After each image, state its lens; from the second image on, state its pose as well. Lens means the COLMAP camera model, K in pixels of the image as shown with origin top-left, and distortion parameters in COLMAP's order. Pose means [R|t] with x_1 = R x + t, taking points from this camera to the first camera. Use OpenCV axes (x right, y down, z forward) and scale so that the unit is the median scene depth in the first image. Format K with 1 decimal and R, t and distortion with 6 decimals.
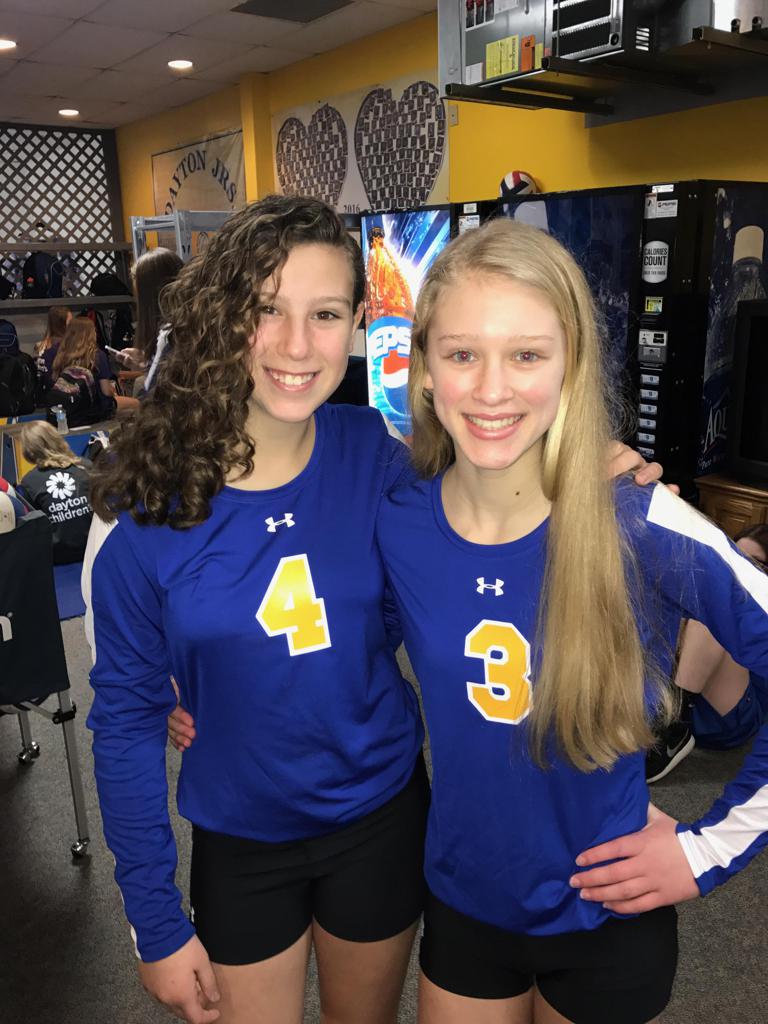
lens RADIAL K [[860.8, 0, 385.0], [0, 860.8, 511.9], [0, 0, 1]] dist [0.002341, 0.013377]
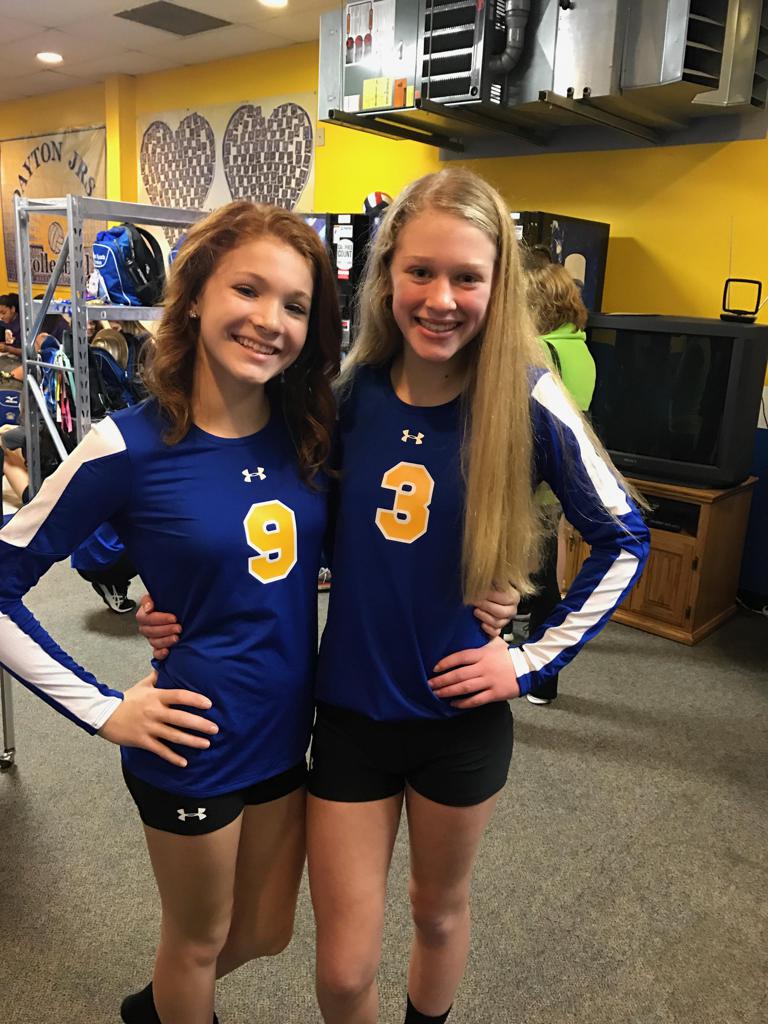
lens RADIAL K [[860.8, 0, 387.9], [0, 860.8, 501.1], [0, 0, 1]] dist [0.002341, 0.013377]
pose [[0.977232, 0.026736, 0.210484, -0.064679], [-0.019590, 0.999161, -0.035963, 0.051804], [-0.211269, 0.031020, 0.976936, -0.097338]]
